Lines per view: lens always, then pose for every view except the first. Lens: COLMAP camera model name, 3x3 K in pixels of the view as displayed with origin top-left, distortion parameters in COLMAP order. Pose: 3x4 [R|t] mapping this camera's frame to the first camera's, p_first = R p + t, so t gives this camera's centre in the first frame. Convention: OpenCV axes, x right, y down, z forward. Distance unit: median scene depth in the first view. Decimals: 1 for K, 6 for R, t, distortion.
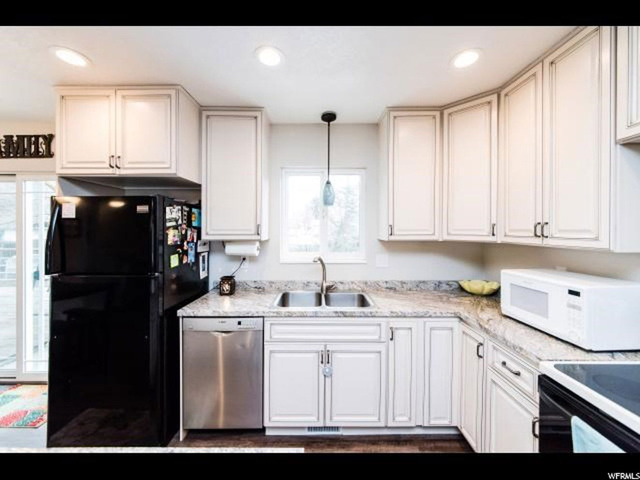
lens RADIAL K [[239.8, 0, 308.3], [0, 239.8, 228.7], [0, 0, 1]] dist [-0.000286, 0.000039]
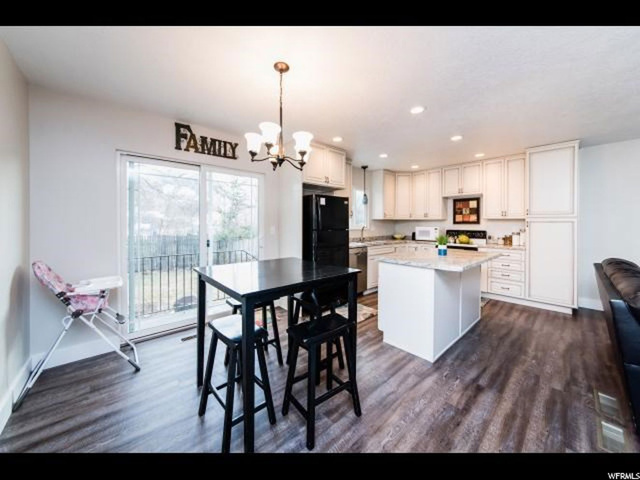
lens RADIAL K [[234.2, 0, 323.2], [0, 234.2, 225.4], [0, 0, 1]] dist [-0.000560, -0.000060]
pose [[0.733405, -0.006021, 0.679765, -1.999494], [0.000347, 0.999964, 0.008483, 0.097958], [-0.679791, -0.005985, 0.733381, -0.451347]]
